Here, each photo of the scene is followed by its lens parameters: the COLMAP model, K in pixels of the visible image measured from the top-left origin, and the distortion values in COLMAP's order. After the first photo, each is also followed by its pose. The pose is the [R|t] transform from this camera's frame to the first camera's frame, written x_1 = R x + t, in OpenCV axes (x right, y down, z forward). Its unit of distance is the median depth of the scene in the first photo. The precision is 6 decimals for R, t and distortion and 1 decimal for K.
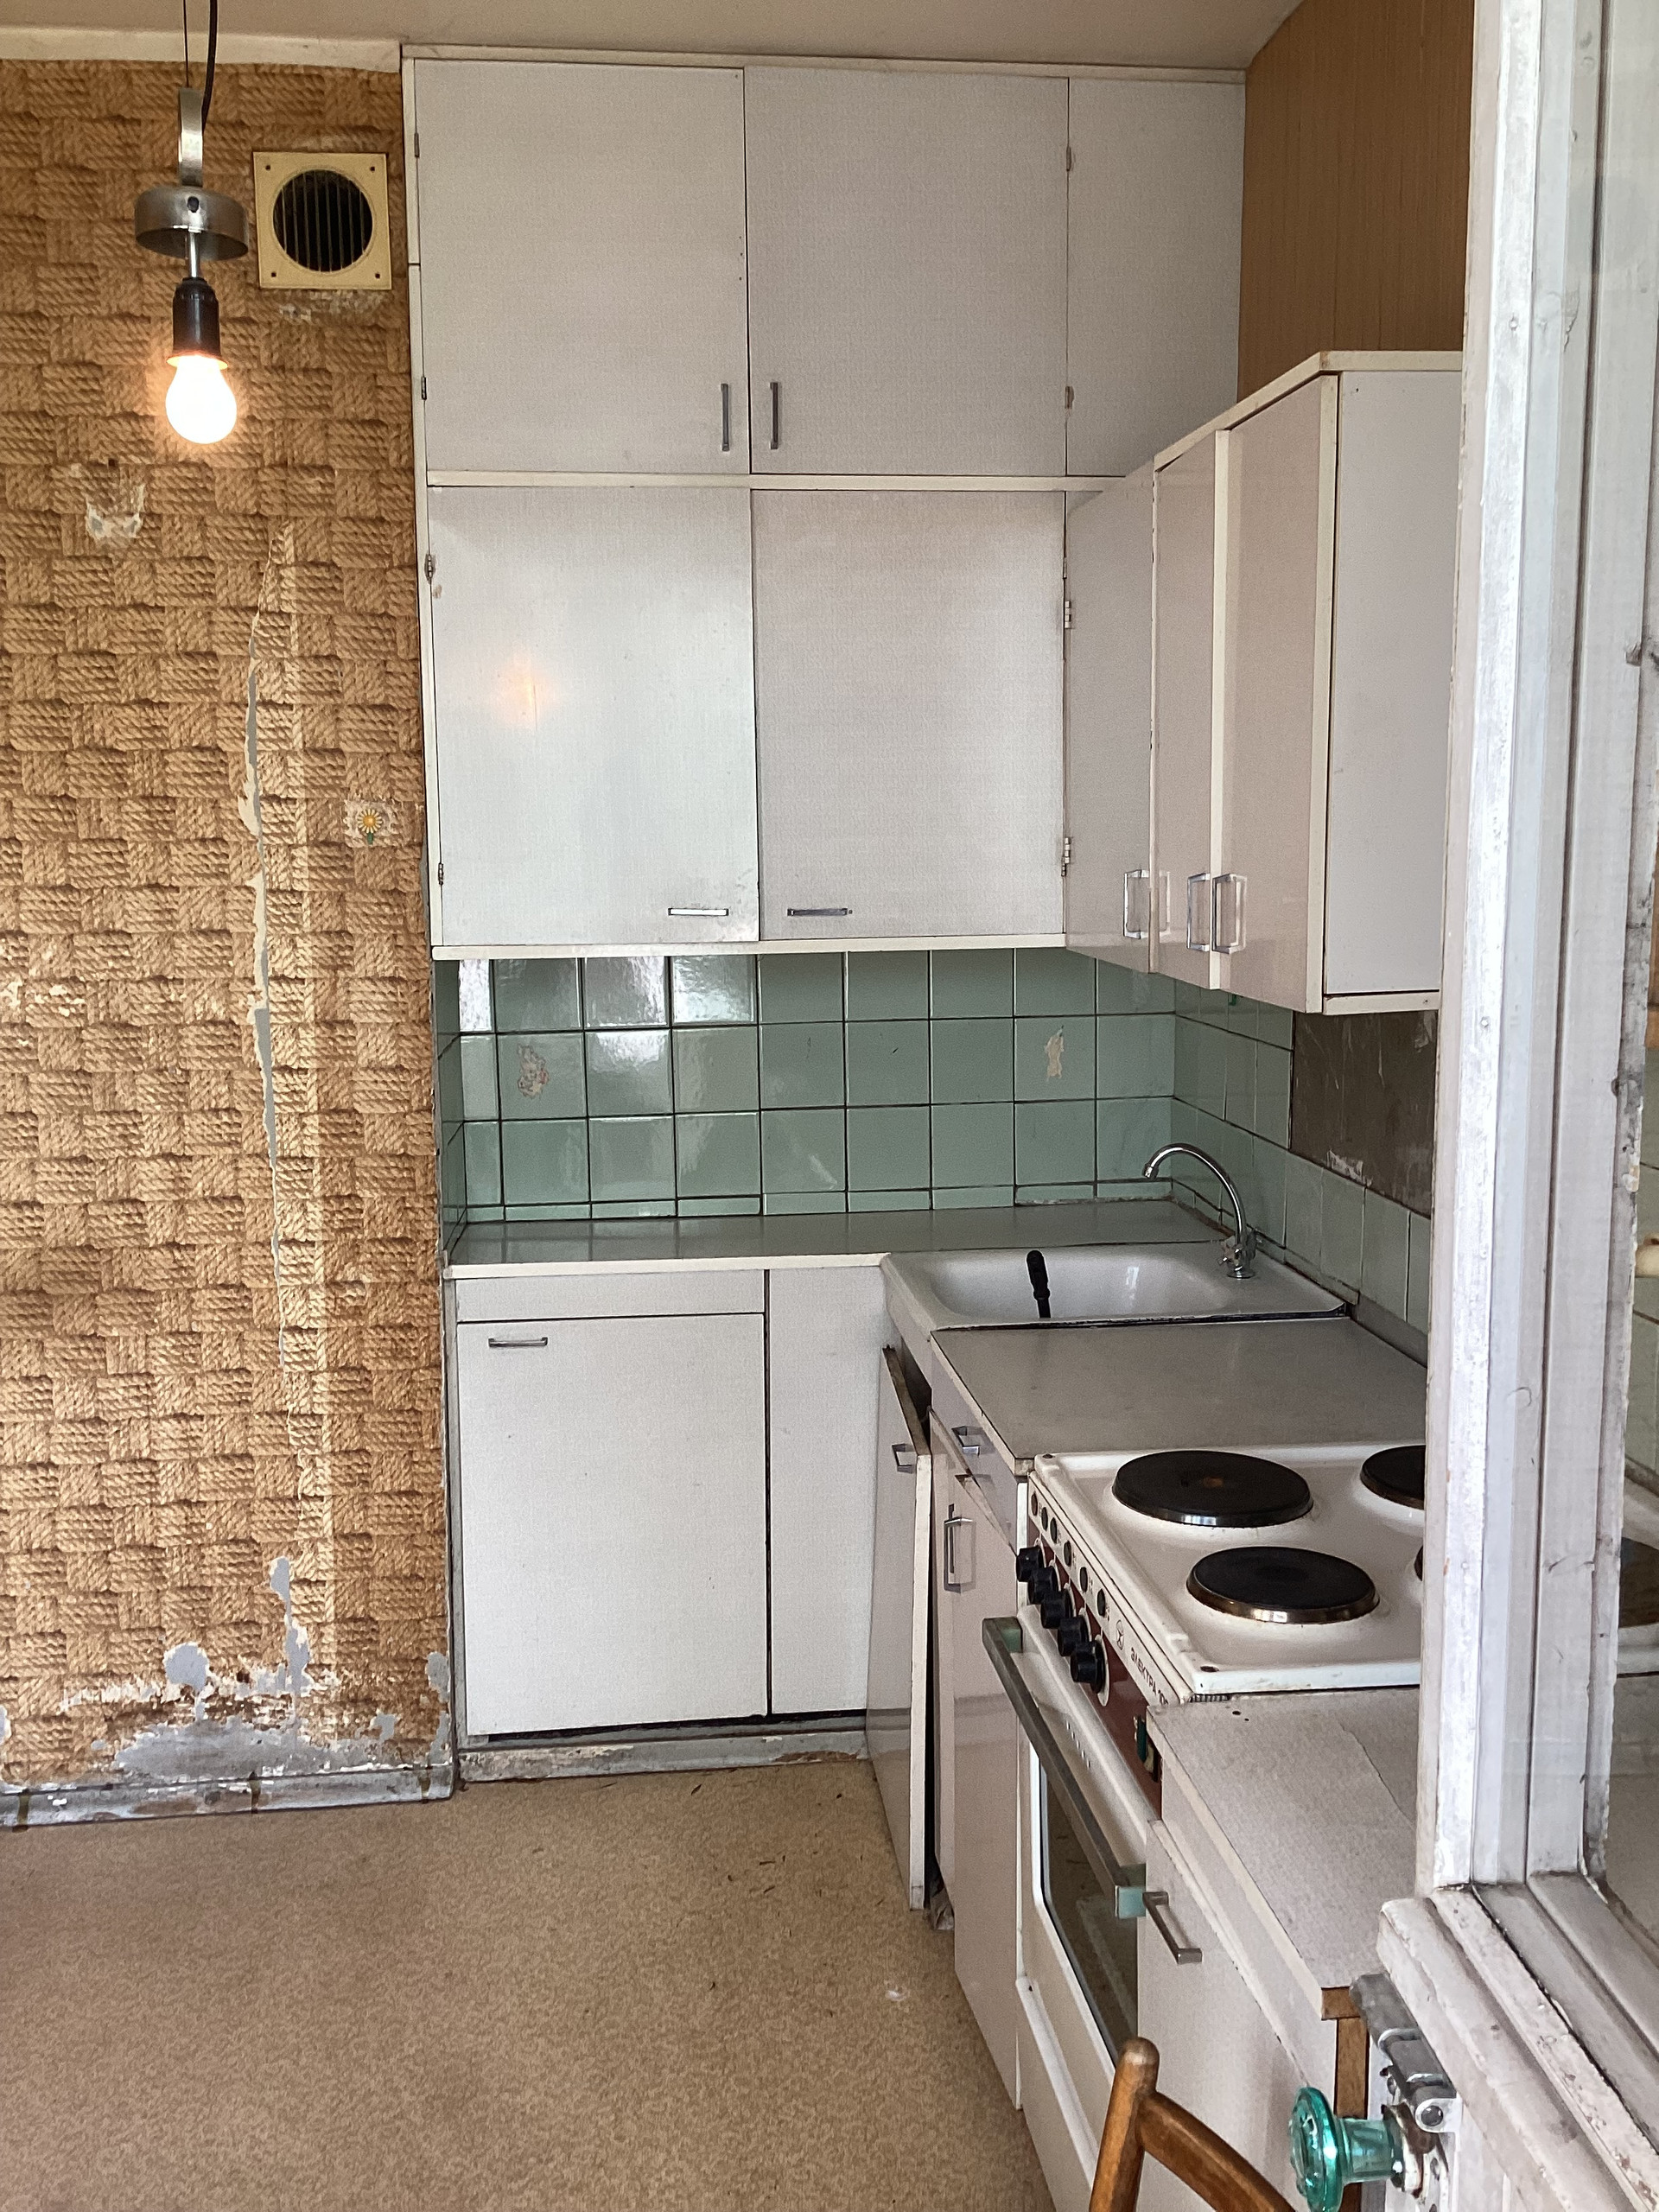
lens RADIAL K [[1994.5, 0, 834.7], [0, 1994.5, 1124.1], [0, 0, 1]] dist [0.076745, -0.153423]
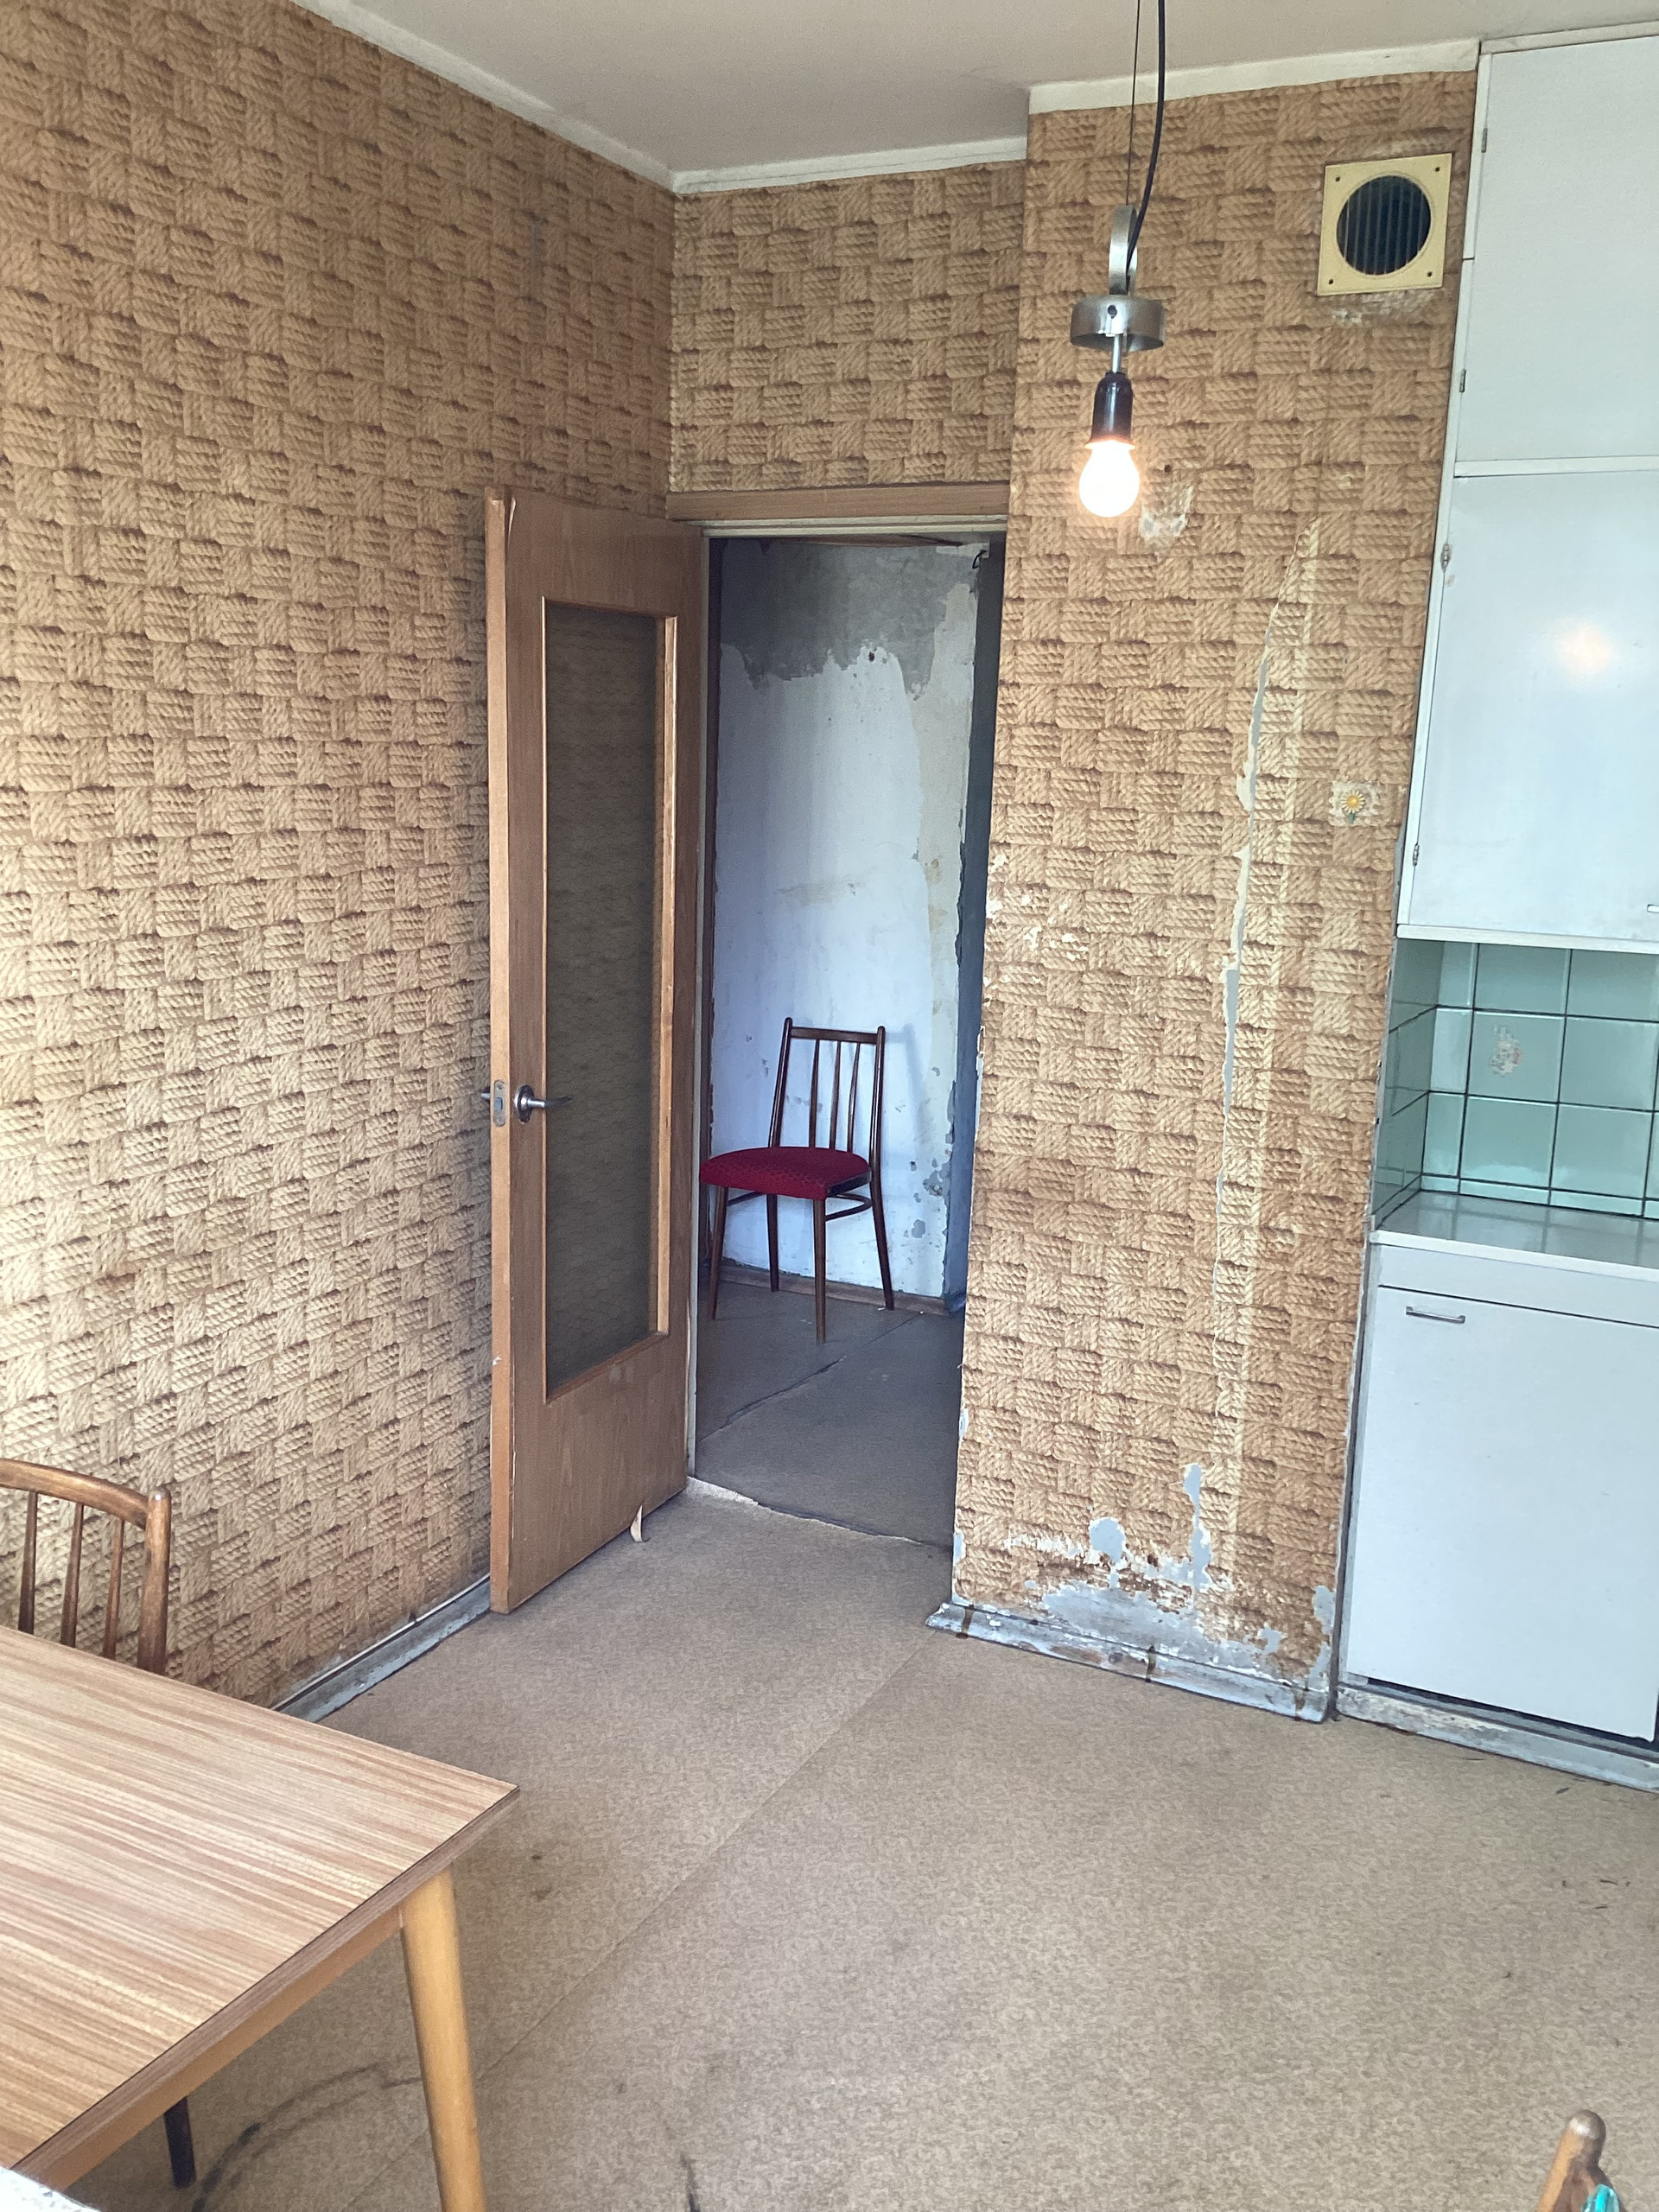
lens RADIAL K [[1994.5, 0, 822.0], [0, 1994.5, 1118.6], [0, 0, 1]] dist [0.076745, -0.153423]
pose [[0.829670, 0.137844, -0.540969, 0.128581], [-0.112801, 0.990442, 0.079374, -0.038271], [0.546739, -0.004832, 0.837289, -0.035202]]
